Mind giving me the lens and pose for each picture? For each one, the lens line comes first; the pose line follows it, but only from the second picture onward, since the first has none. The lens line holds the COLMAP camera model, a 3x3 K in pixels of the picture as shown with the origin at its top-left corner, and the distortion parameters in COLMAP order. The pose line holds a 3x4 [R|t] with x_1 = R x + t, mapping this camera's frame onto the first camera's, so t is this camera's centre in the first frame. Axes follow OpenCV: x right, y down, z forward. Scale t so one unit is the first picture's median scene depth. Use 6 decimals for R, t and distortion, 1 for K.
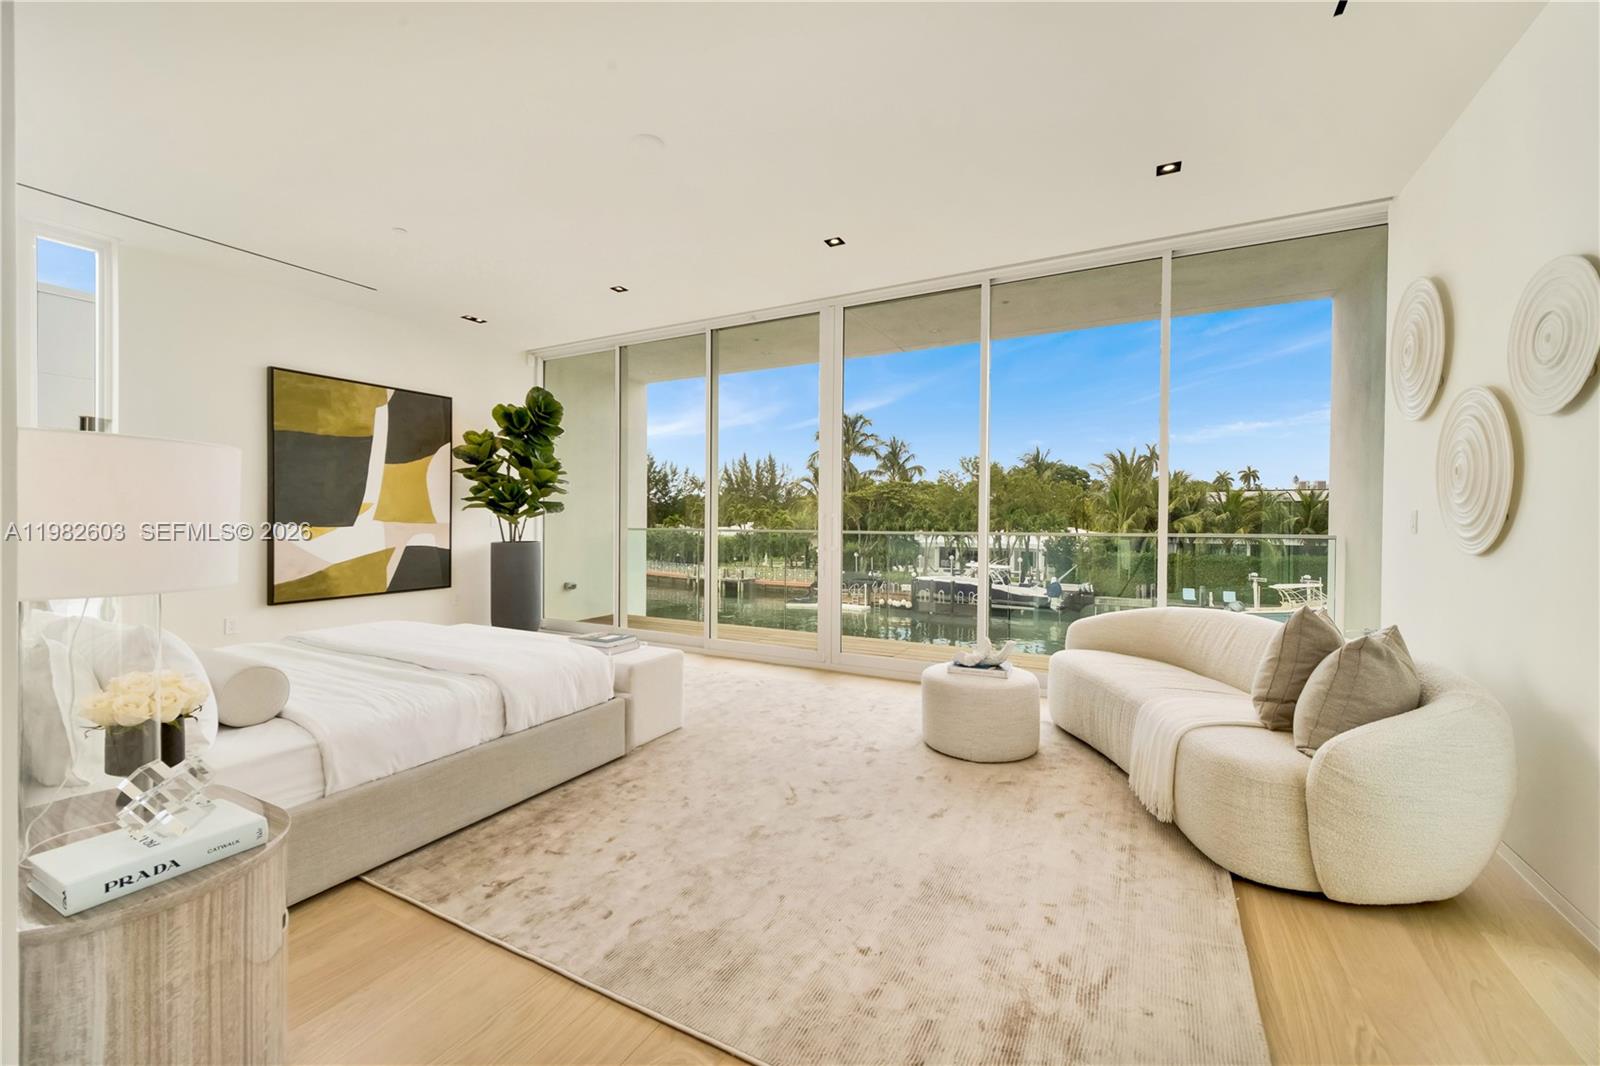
lens RADIAL K [[645.7, 0, 804.1], [0, 645.7, 531.0], [0, 0, 1]] dist [0.001270, 0.000110]
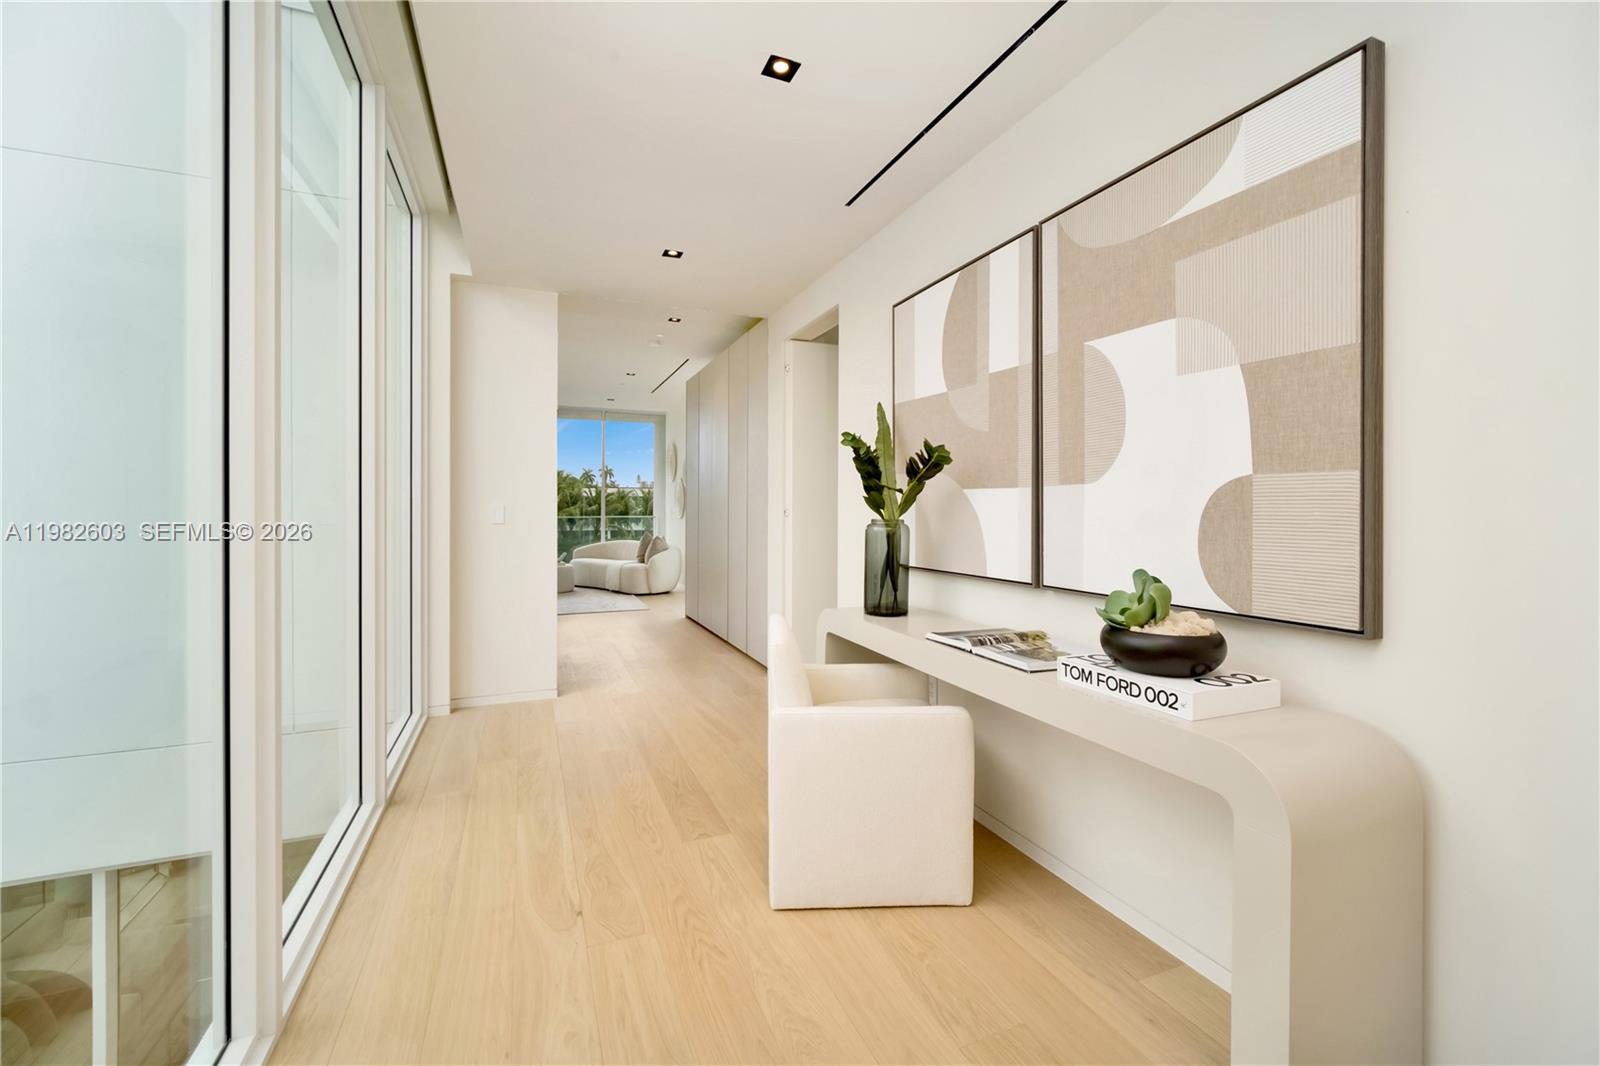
lens RADIAL K [[645.7, 0, 795.1], [0, 645.7, 521.6], [0, 0, 1]] dist [0.001270, 0.000110]
pose [[0.631186, -0.018085, 0.775420, -0.093580], [0.018642, 0.999793, 0.008144, 0.001803], [-0.775407, 0.009315, 0.631393, -0.120152]]
